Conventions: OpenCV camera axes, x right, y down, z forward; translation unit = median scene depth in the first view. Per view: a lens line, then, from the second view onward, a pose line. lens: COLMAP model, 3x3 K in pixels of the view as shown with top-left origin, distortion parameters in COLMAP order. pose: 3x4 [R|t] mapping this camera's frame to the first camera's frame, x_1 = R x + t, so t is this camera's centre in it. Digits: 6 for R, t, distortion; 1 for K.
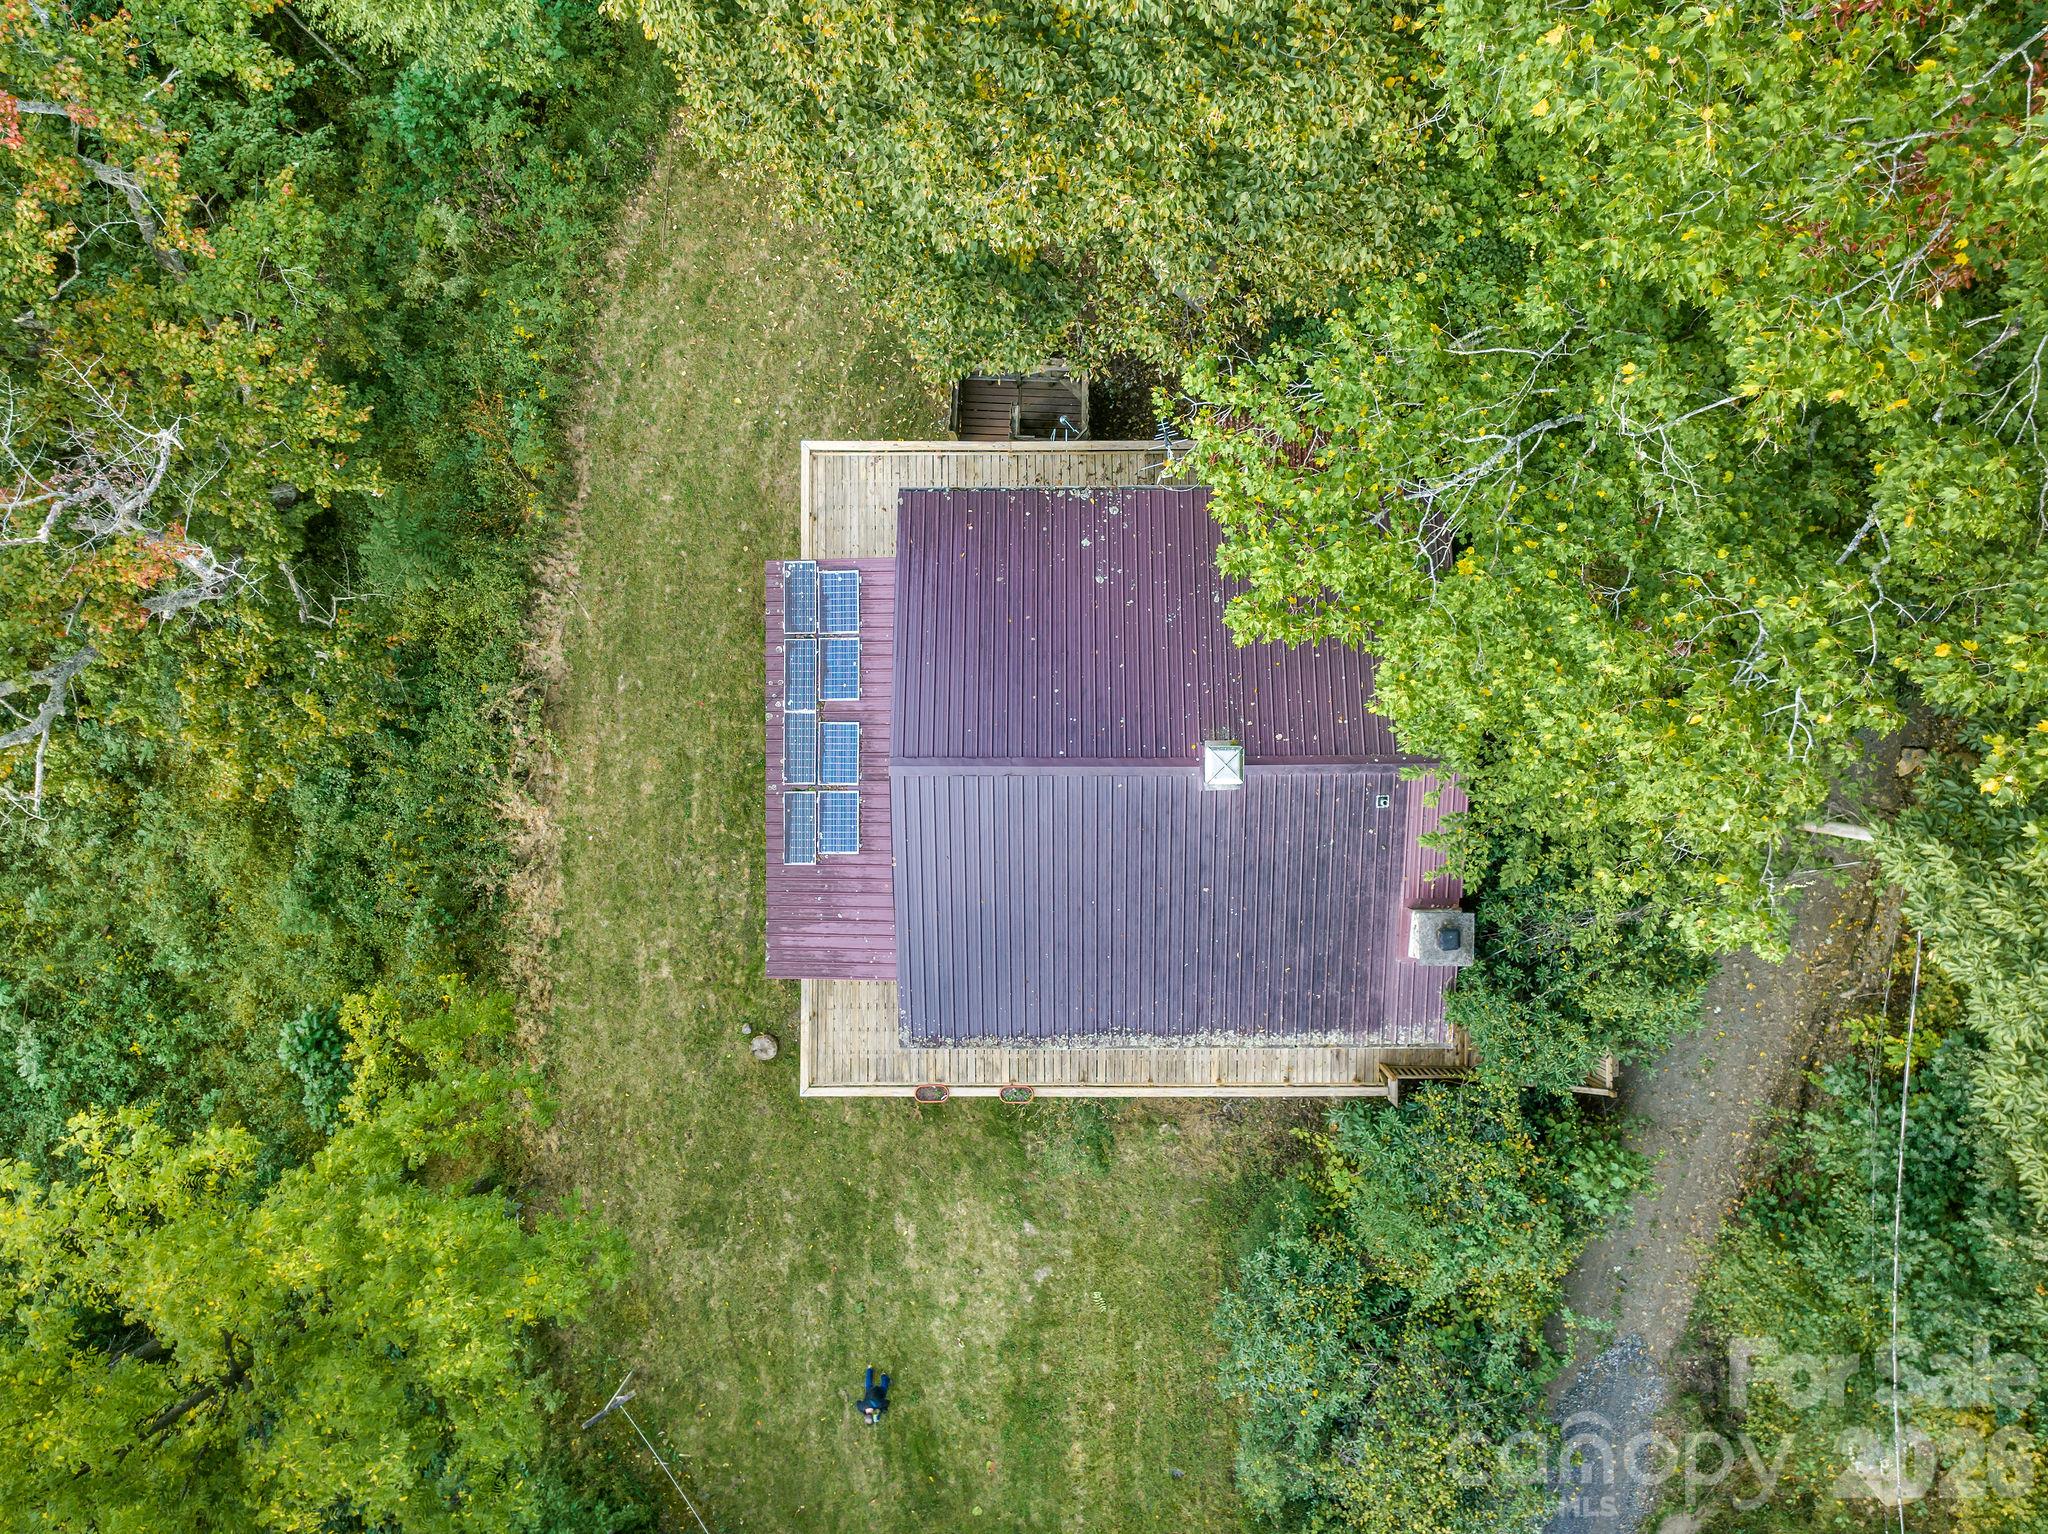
lens RADIAL K [[1504.9, 0, 1025.1], [0, 1504.9, 713.0], [0, 0, 1]] dist [-0.001305, -0.070289]
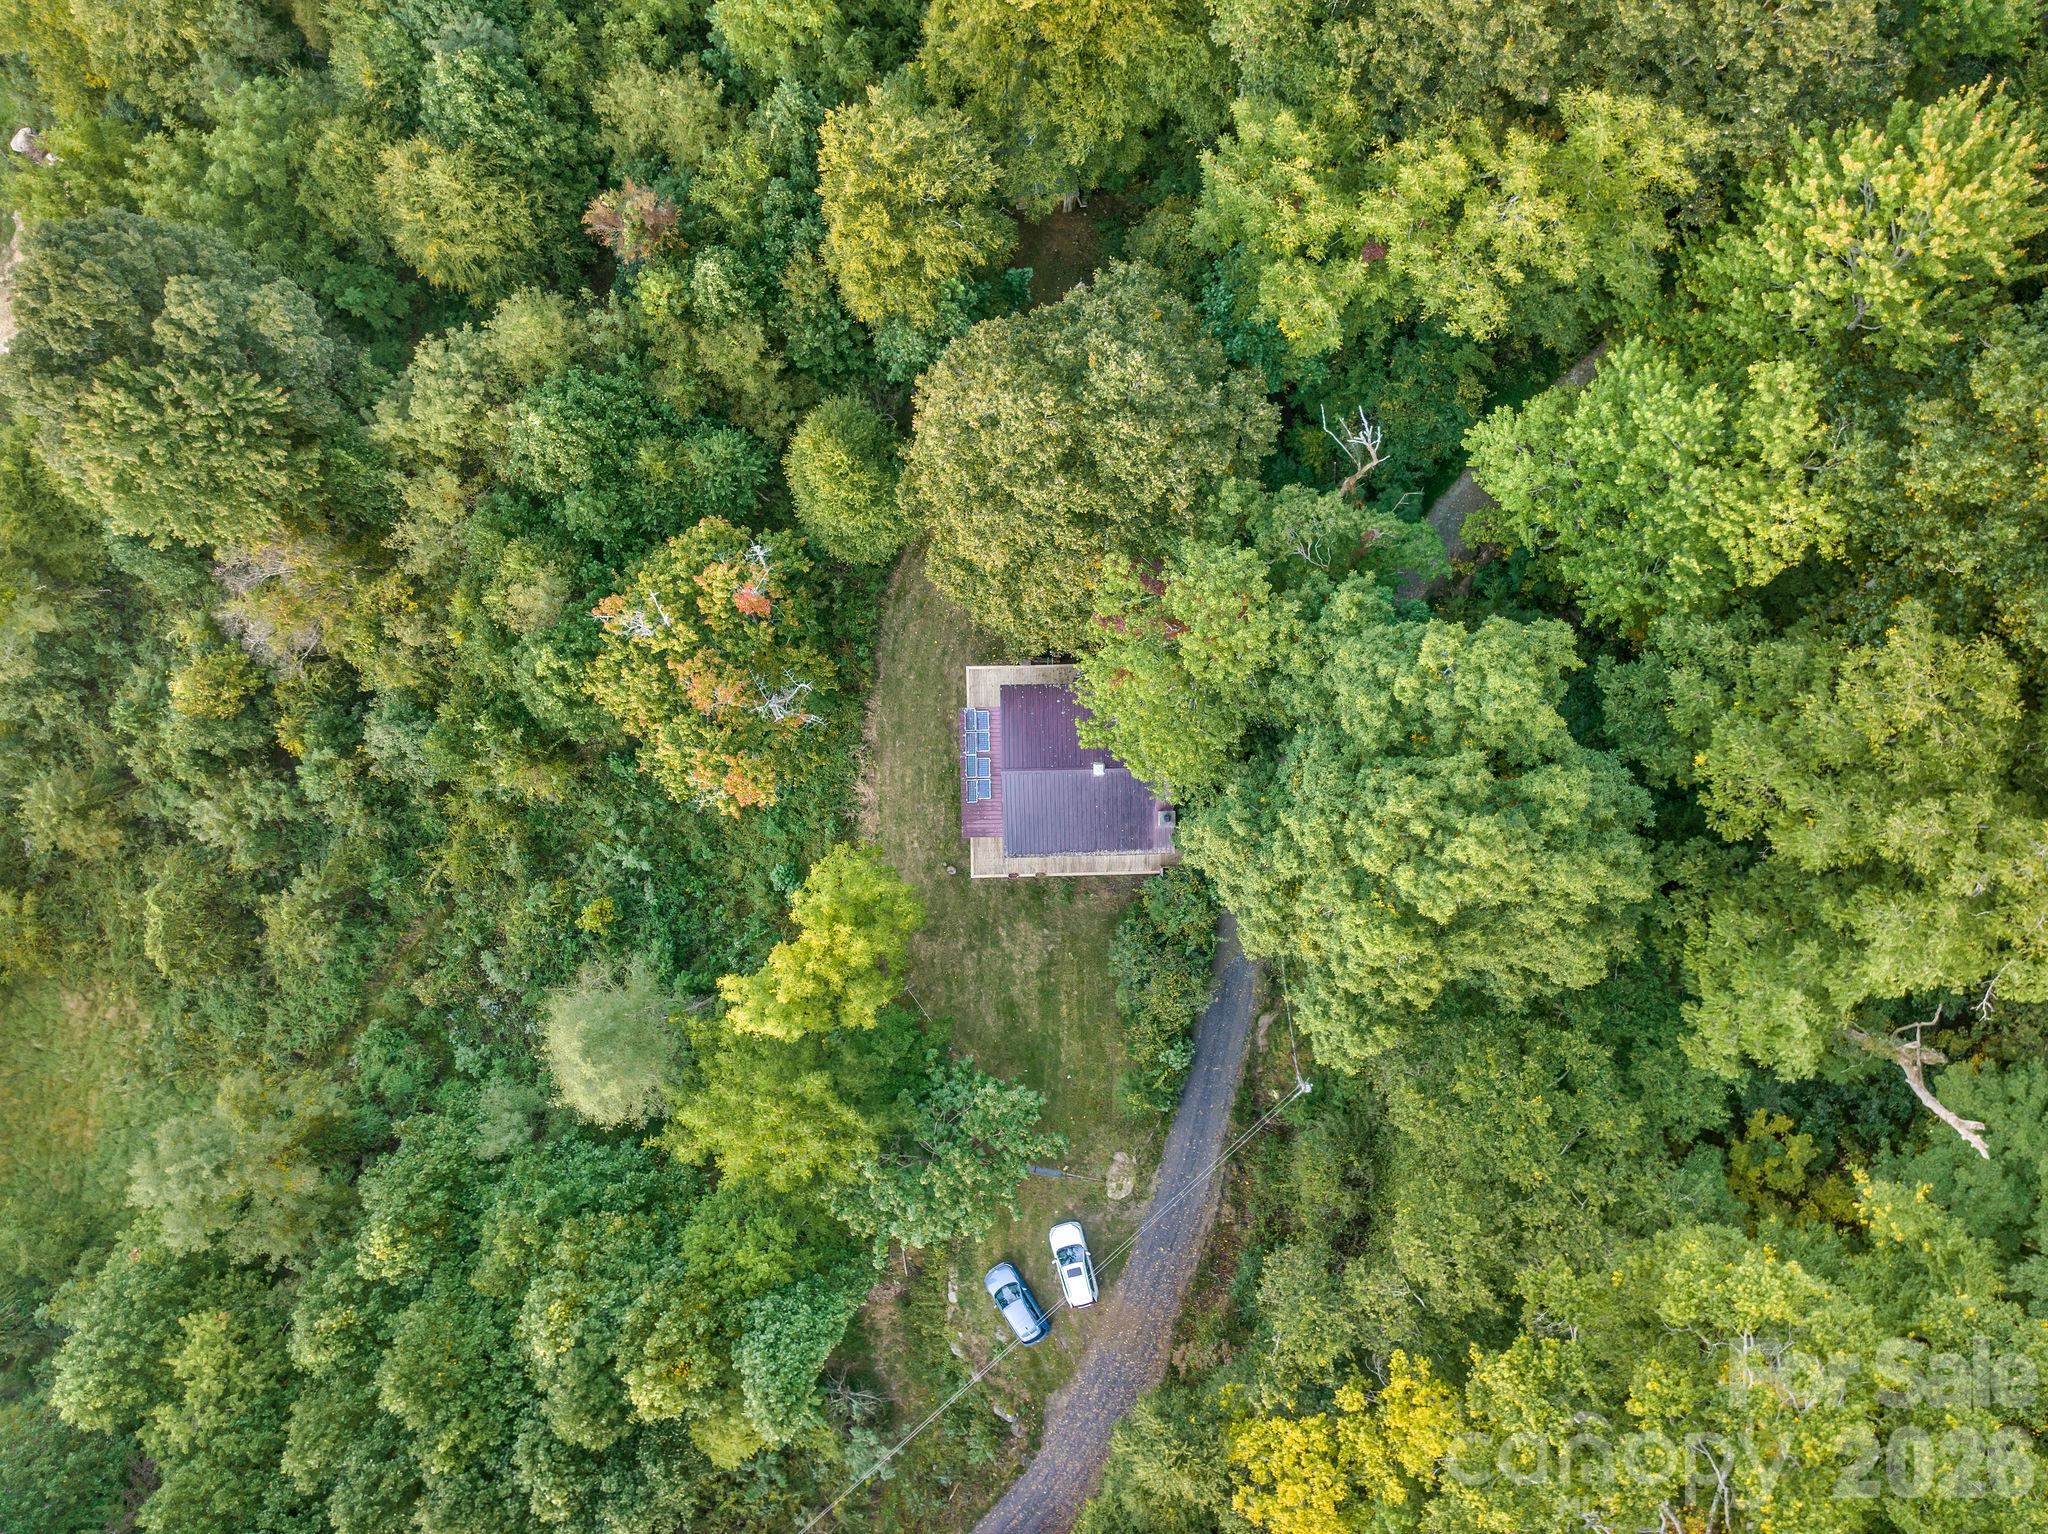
lens RADIAL K [[1504.9, 0, 1025.1], [0, 1504.9, 713.0], [0, 0, 1]] dist [-0.001305, -0.070289]
pose [[0.999764, -0.021540, -0.002717, -0.022272], [0.021546, 0.999766, 0.002068, -0.089505], [0.002671, -0.002126, 0.999994, -2.101389]]
